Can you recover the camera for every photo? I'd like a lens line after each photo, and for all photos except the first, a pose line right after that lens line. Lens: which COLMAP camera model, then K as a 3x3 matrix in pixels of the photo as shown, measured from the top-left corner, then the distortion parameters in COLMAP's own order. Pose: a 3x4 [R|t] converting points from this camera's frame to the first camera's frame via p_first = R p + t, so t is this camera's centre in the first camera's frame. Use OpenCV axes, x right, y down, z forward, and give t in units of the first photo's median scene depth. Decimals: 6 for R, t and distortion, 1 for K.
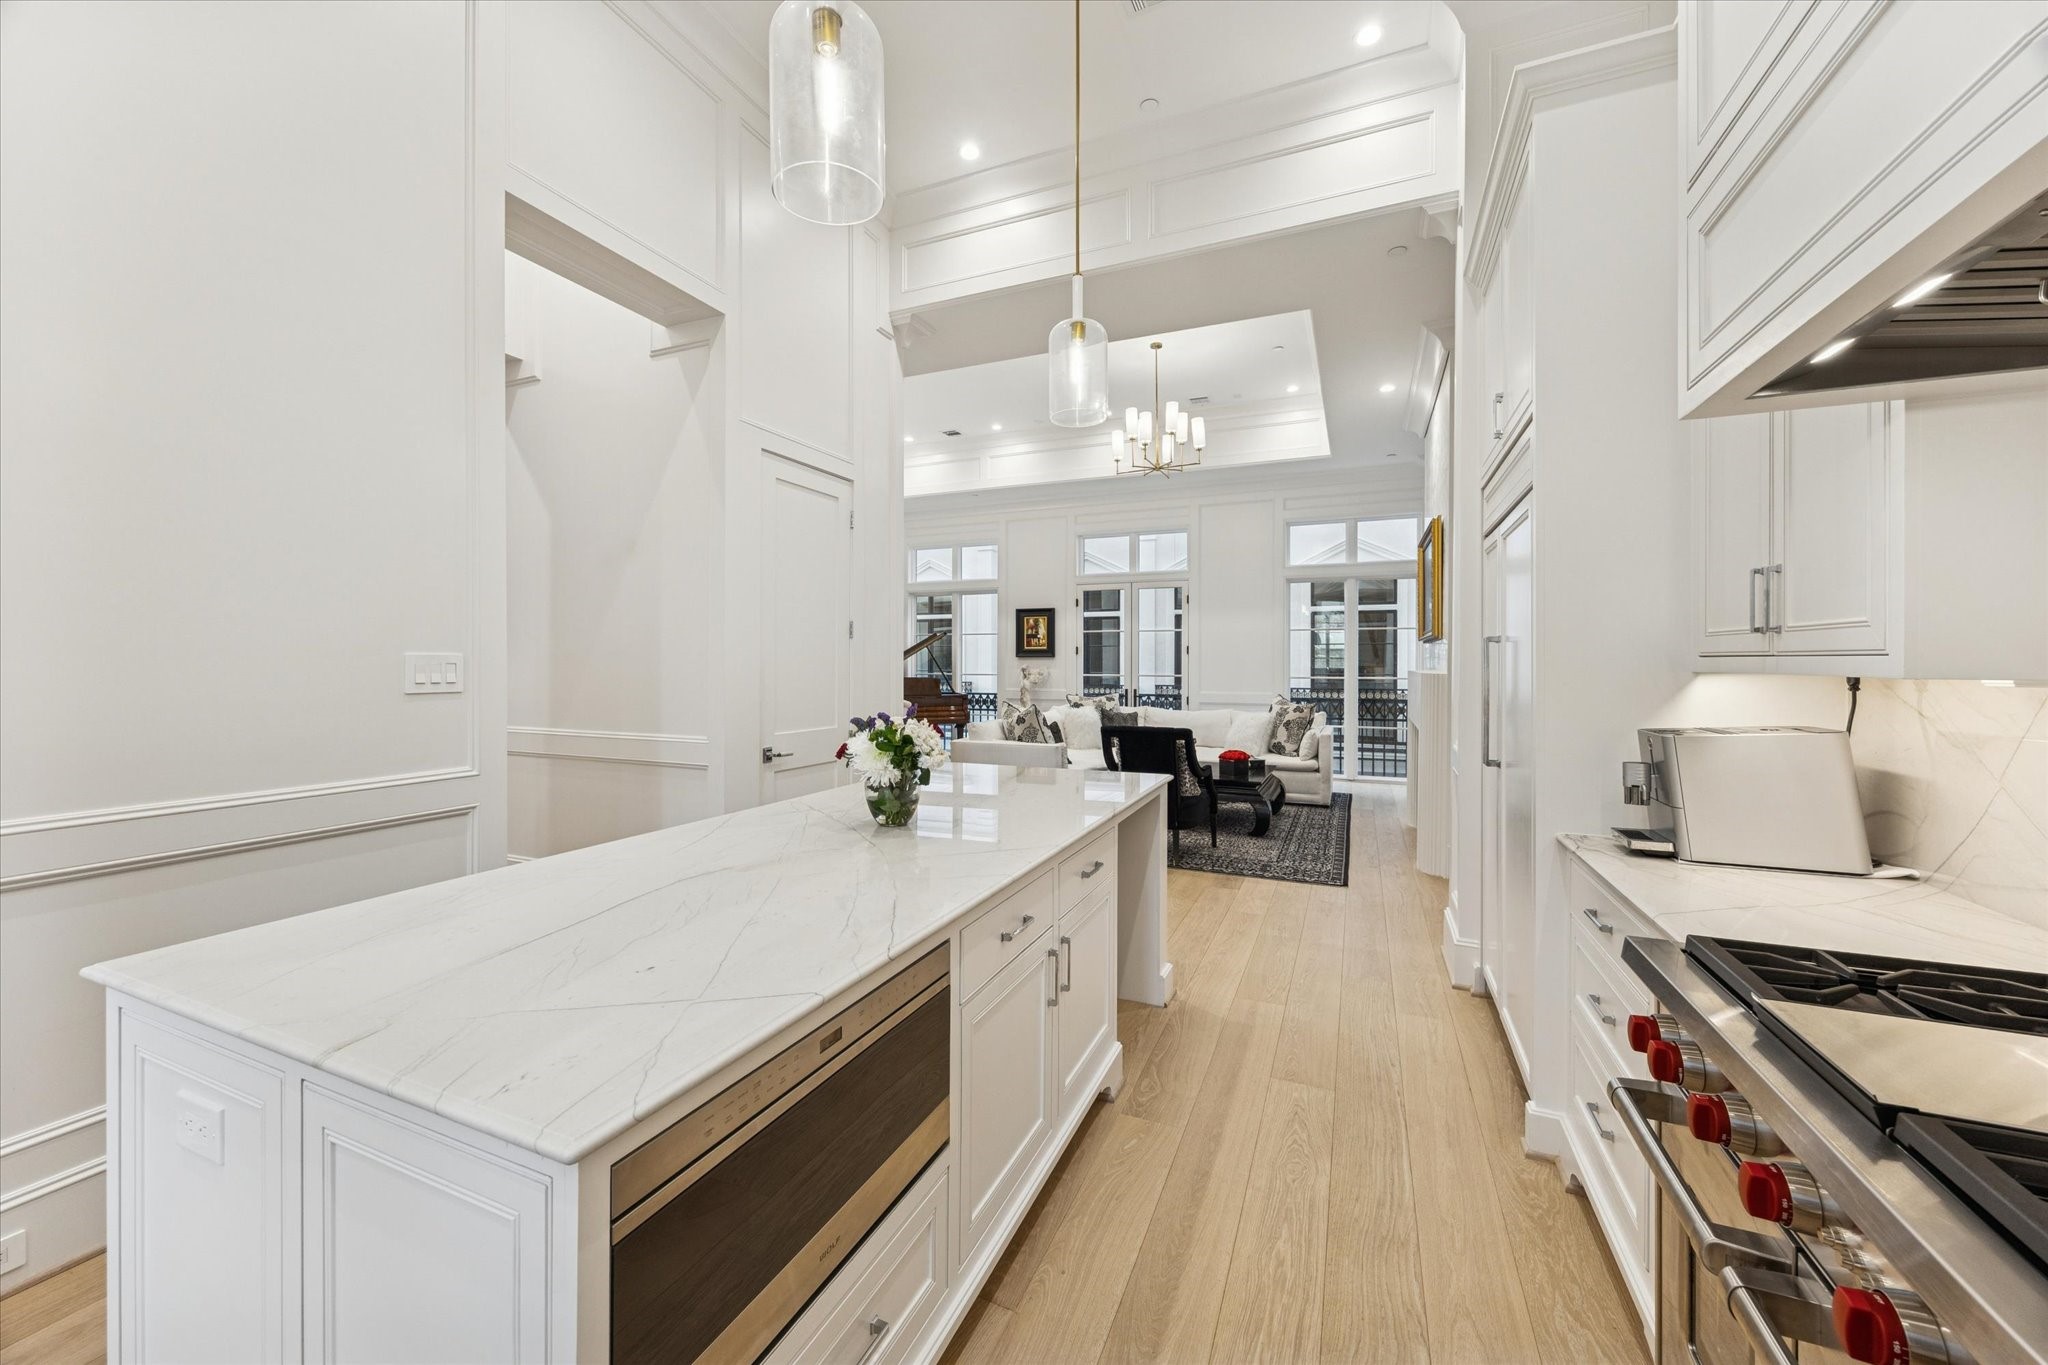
lens RADIAL K [[788.1, 0, 1016.1], [0, 788.1, 681.3], [0, 0, 1]] dist [-0.005740, -0.000044]
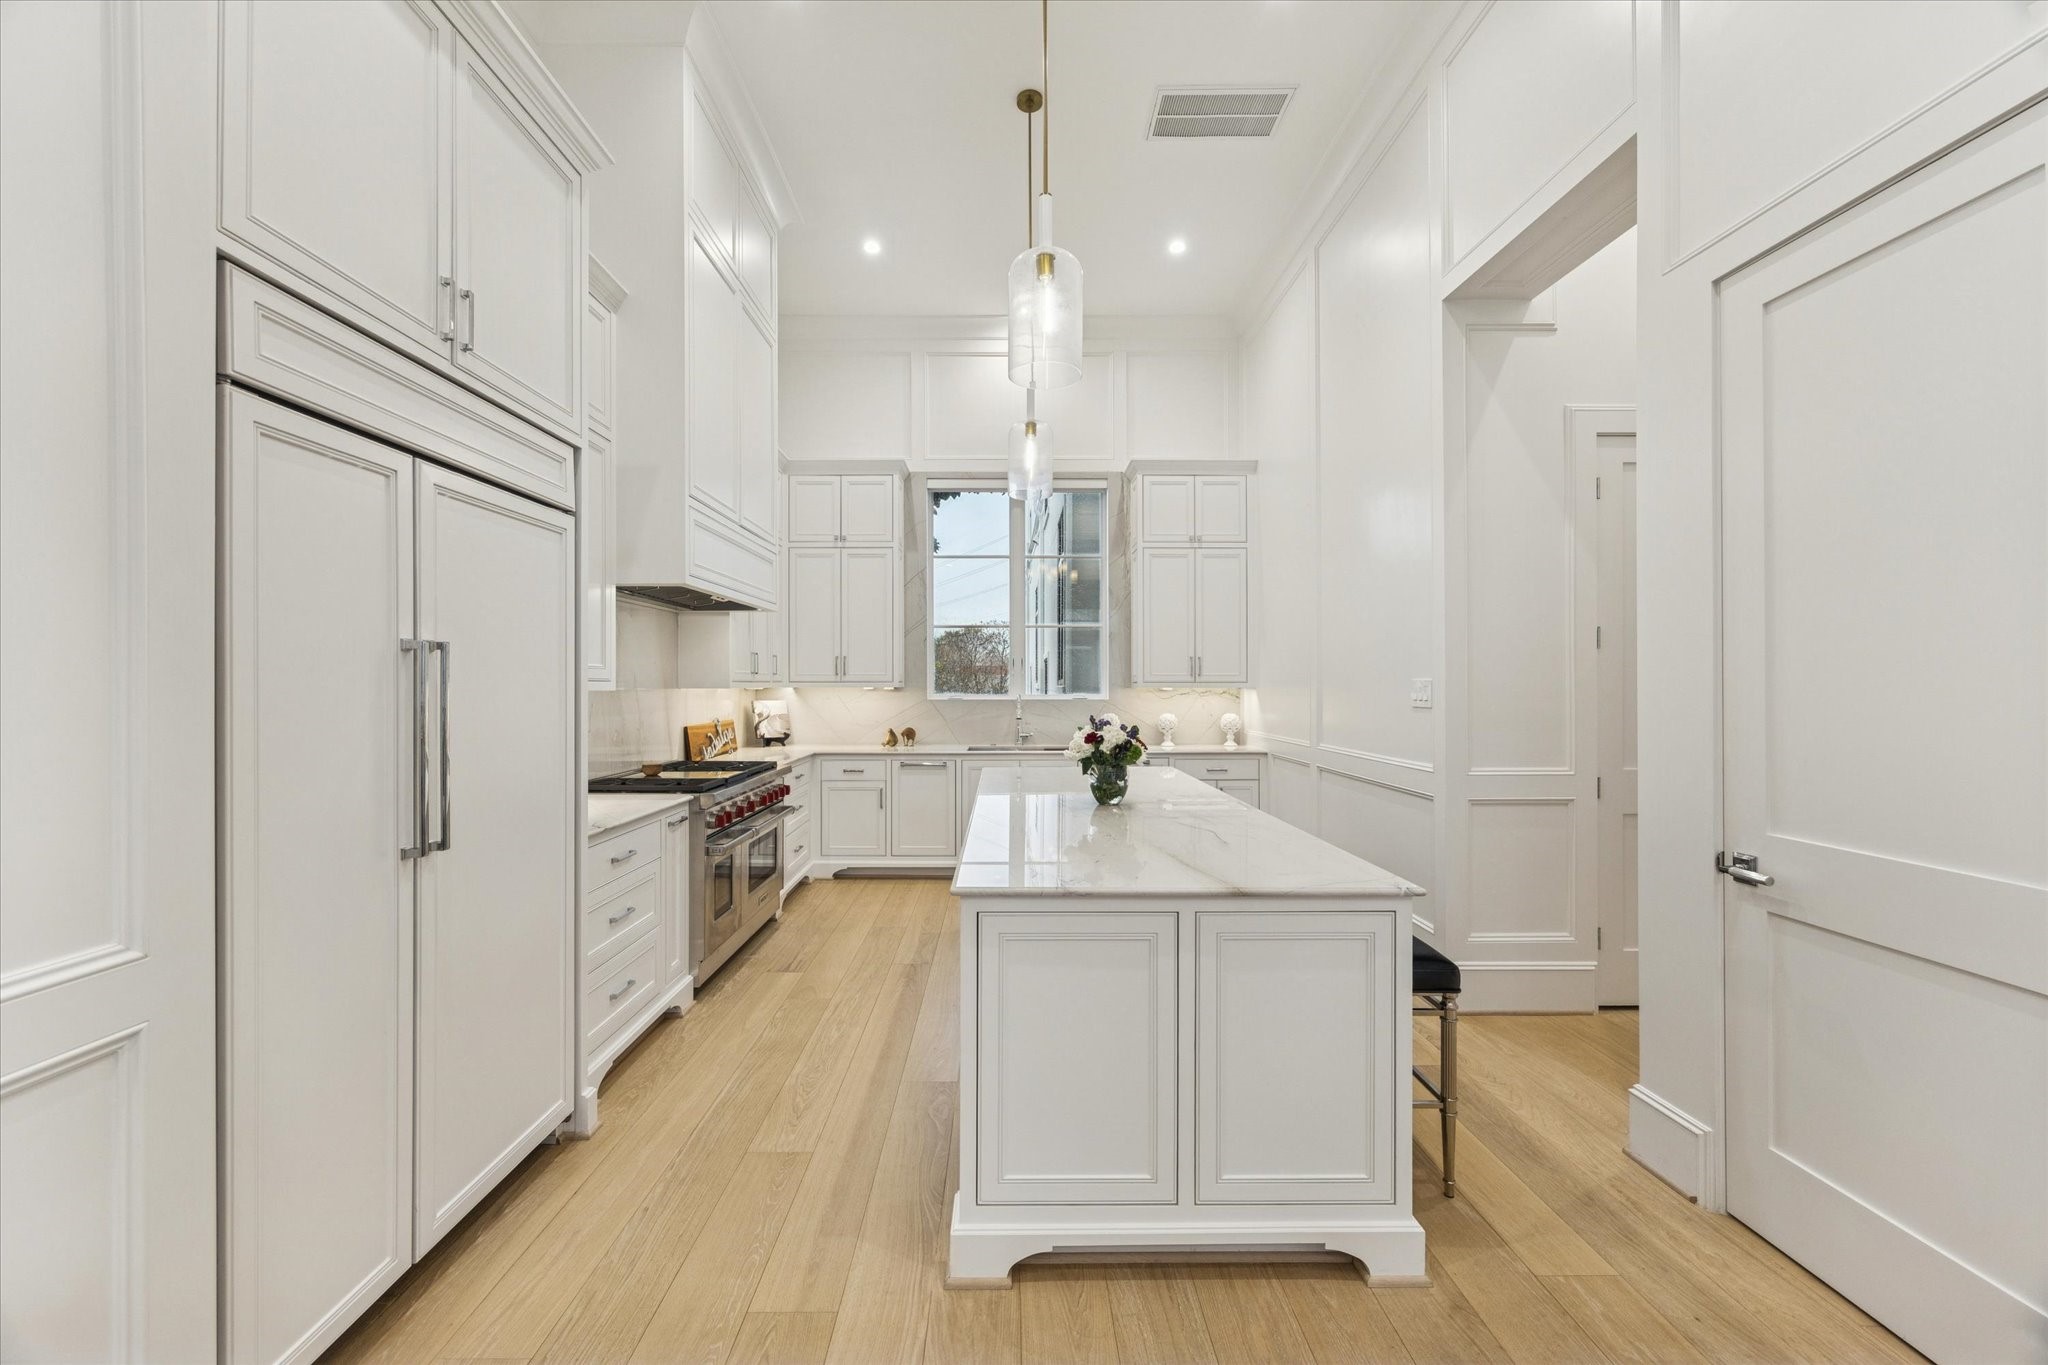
lens RADIAL K [[785.2, 0, 1004.0], [0, 785.2, 686.5], [0, 0, 1]] dist [-0.001139, -0.000054]
pose [[-0.918328, -0.000133, -0.395819, 0.128521], [-0.010199, 0.999676, 0.023327, -0.011822], [0.395688, 0.025459, -0.918032, 0.508189]]
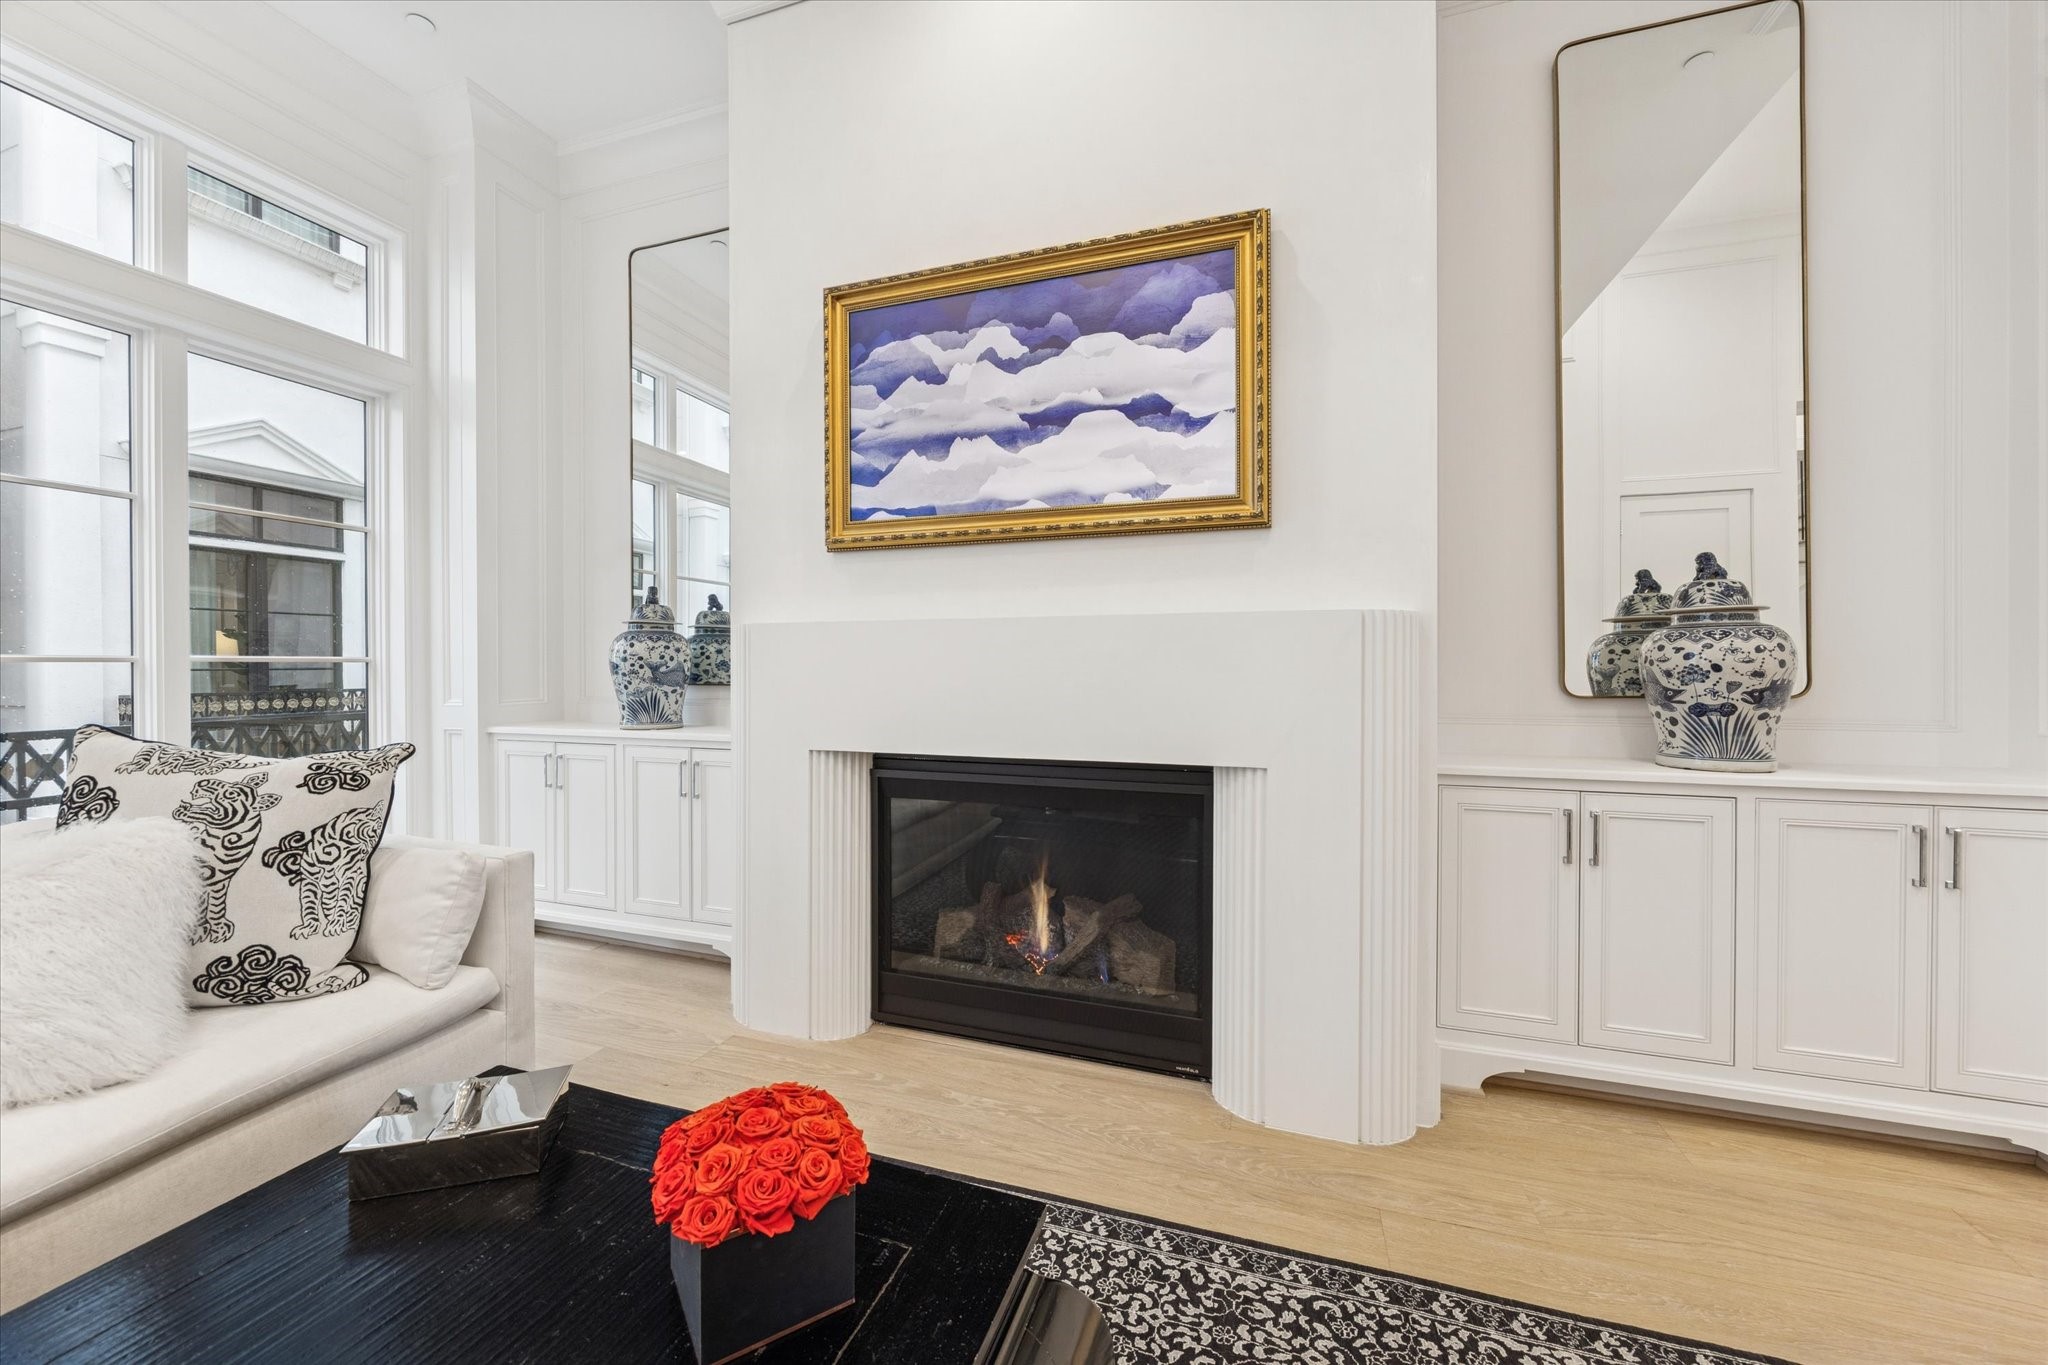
lens RADIAL K [[777.2, 0, 1014.1], [0, 777.2, 672.5], [0, 0, 1]] dist [-0.001132, -0.000001]
pose [[-0.078071, -0.009733, 0.996900, 0.091627], [0.026117, 0.999589, 0.011805, 0.005901], [-0.996606, 0.026958, -0.077785, 0.642545]]
